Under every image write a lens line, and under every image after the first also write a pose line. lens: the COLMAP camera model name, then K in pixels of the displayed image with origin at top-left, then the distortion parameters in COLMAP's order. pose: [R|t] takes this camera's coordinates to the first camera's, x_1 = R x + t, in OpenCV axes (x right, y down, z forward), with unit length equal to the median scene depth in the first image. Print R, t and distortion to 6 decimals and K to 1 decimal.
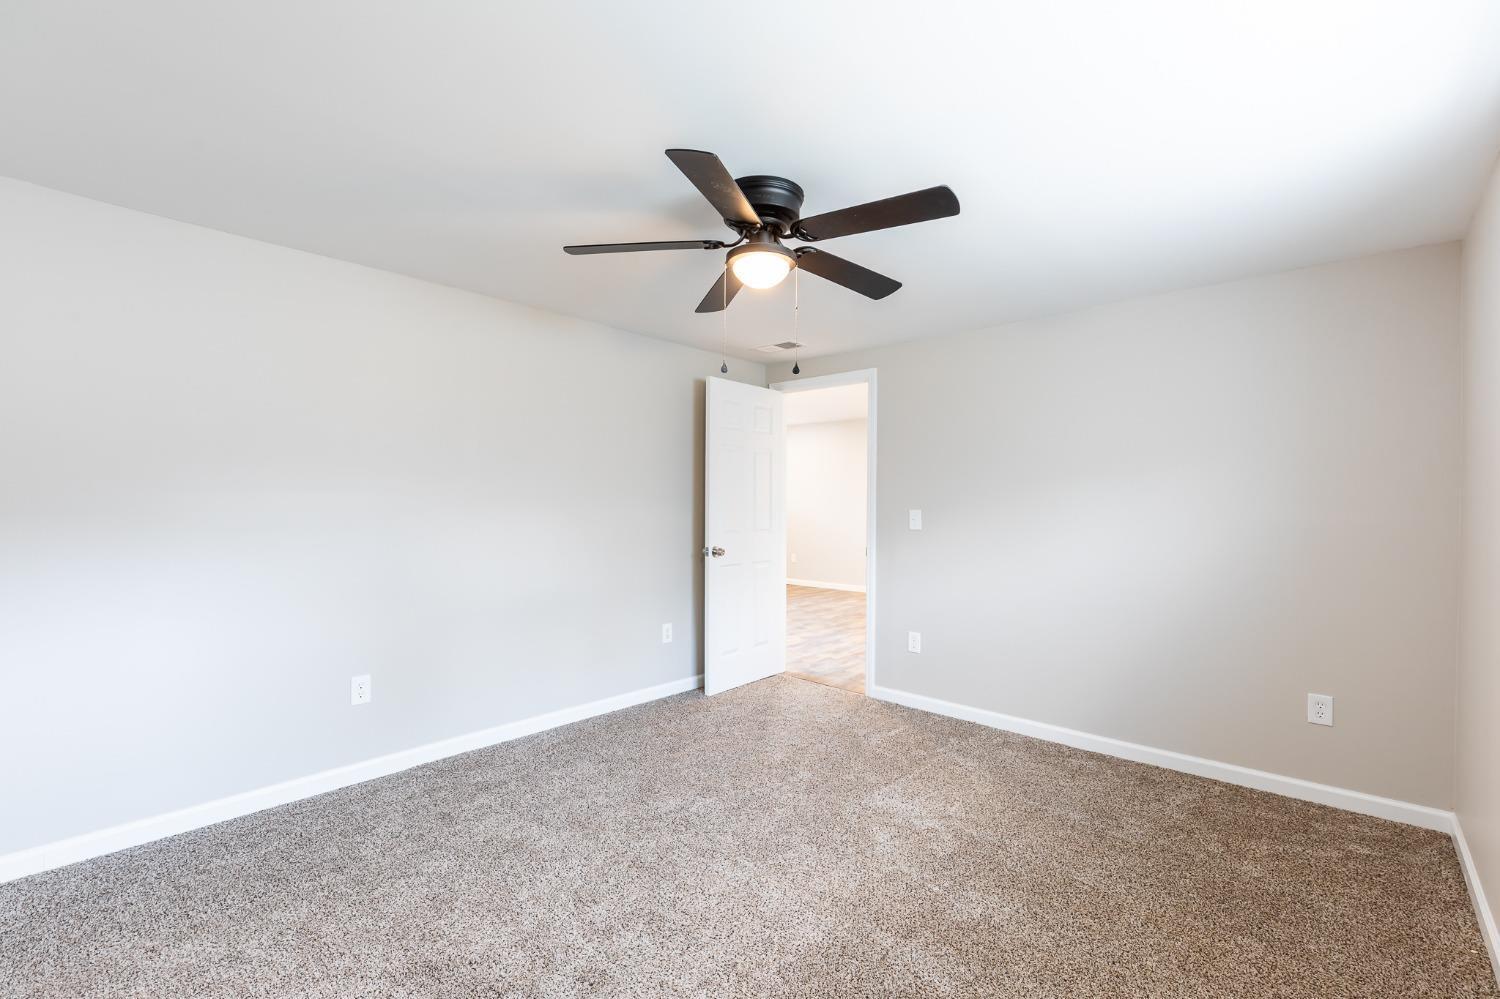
lens RADIAL K [[662.0, 0, 743.6], [0, 662.0, 503.0], [0, 0, 1]] dist [0.000816, 0.000026]
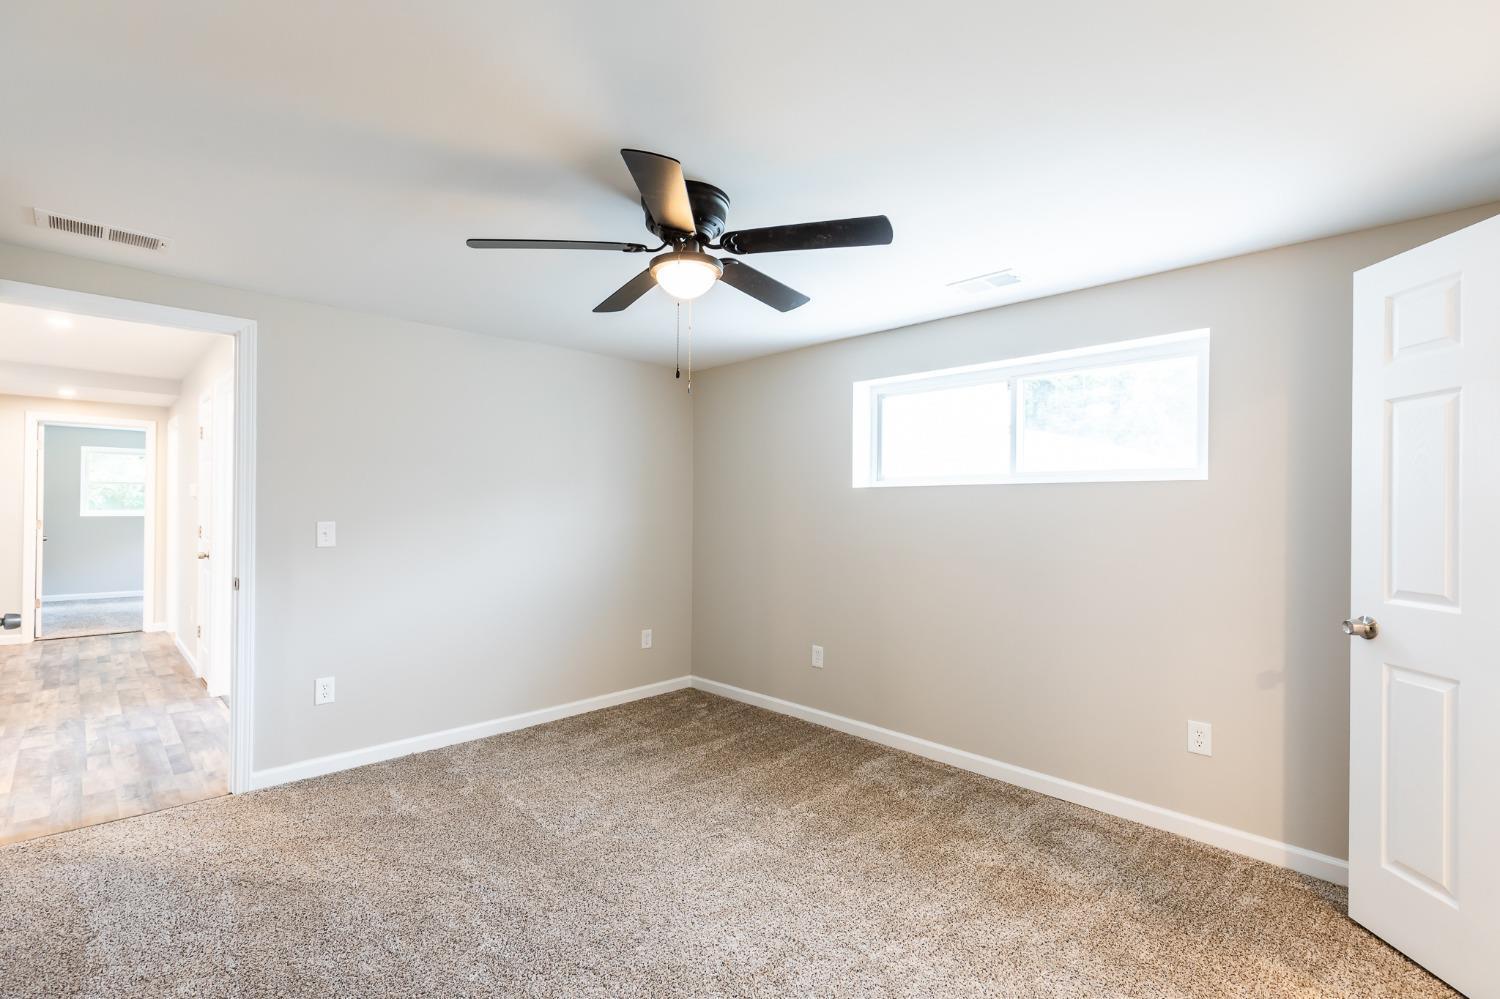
lens RADIAL K [[662.0, 0, 743.6], [0, 662.0, 503.0], [0, 0, 1]] dist [0.000816, 0.000026]
pose [[0.047166, 0.006402, 0.998867, -0.505409], [-0.005099, 0.999968, -0.006168, -0.009217], [-0.998874, -0.004803, 0.047197, 0.470809]]
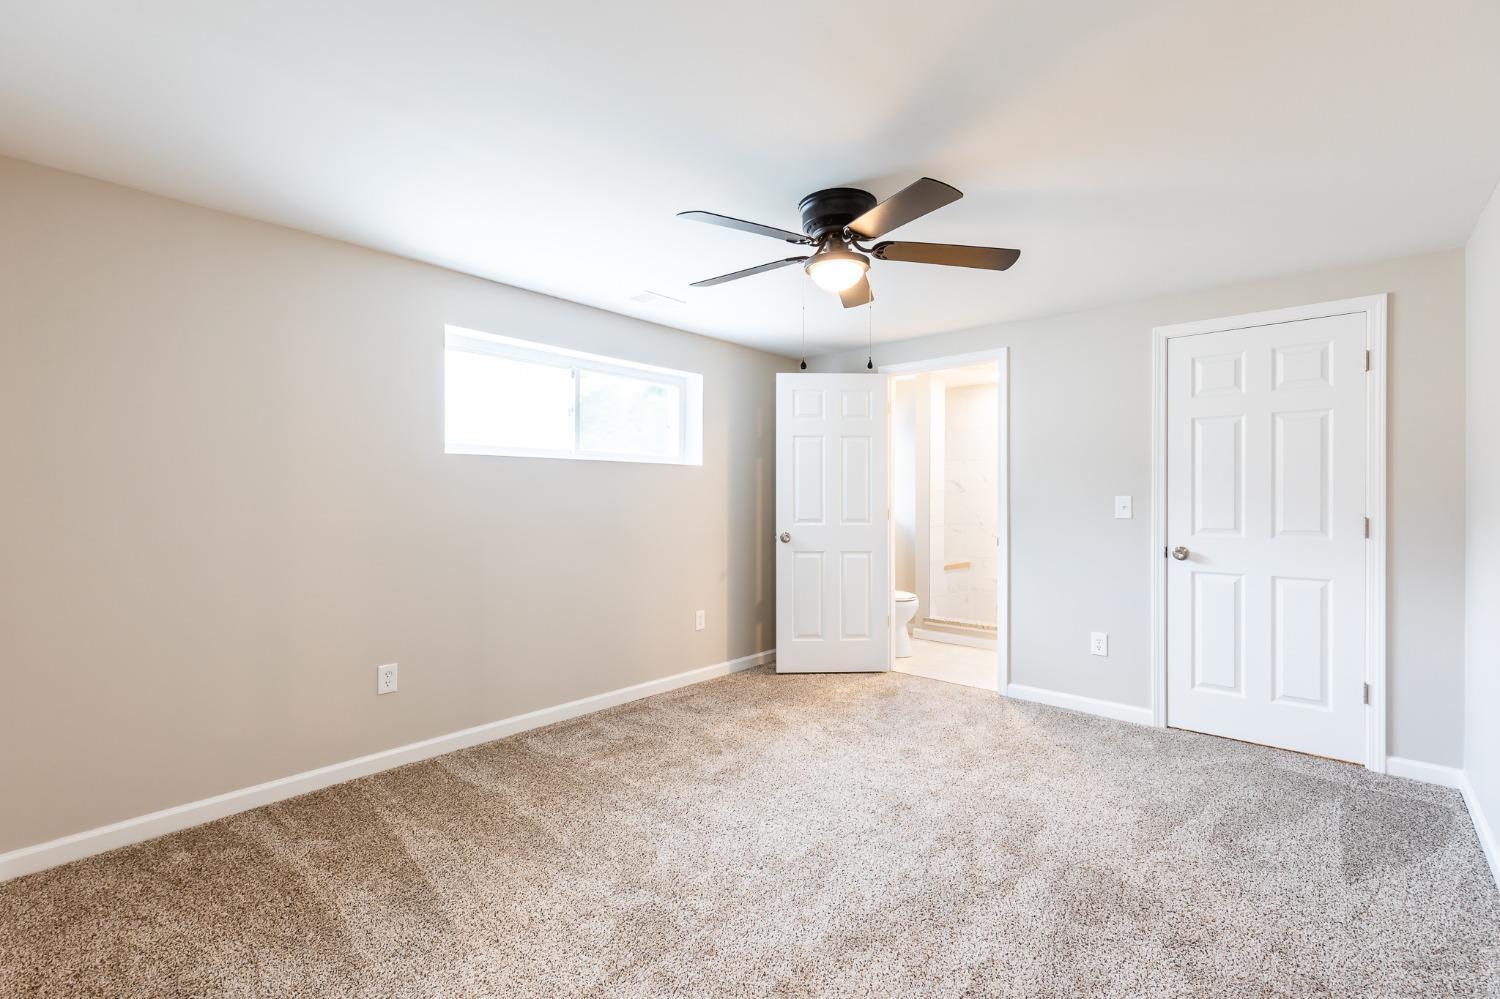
lens RADIAL K [[662.0, 0, 743.6], [0, 662.0, 503.0], [0, 0, 1]] dist [0.000816, 0.000026]
pose [[-0.999941, -0.005512, -0.009342, 0.098638], [-0.005625, 0.999911, 0.012085, 0.008855], [0.009275, 0.012137, -0.999883, 1.128605]]
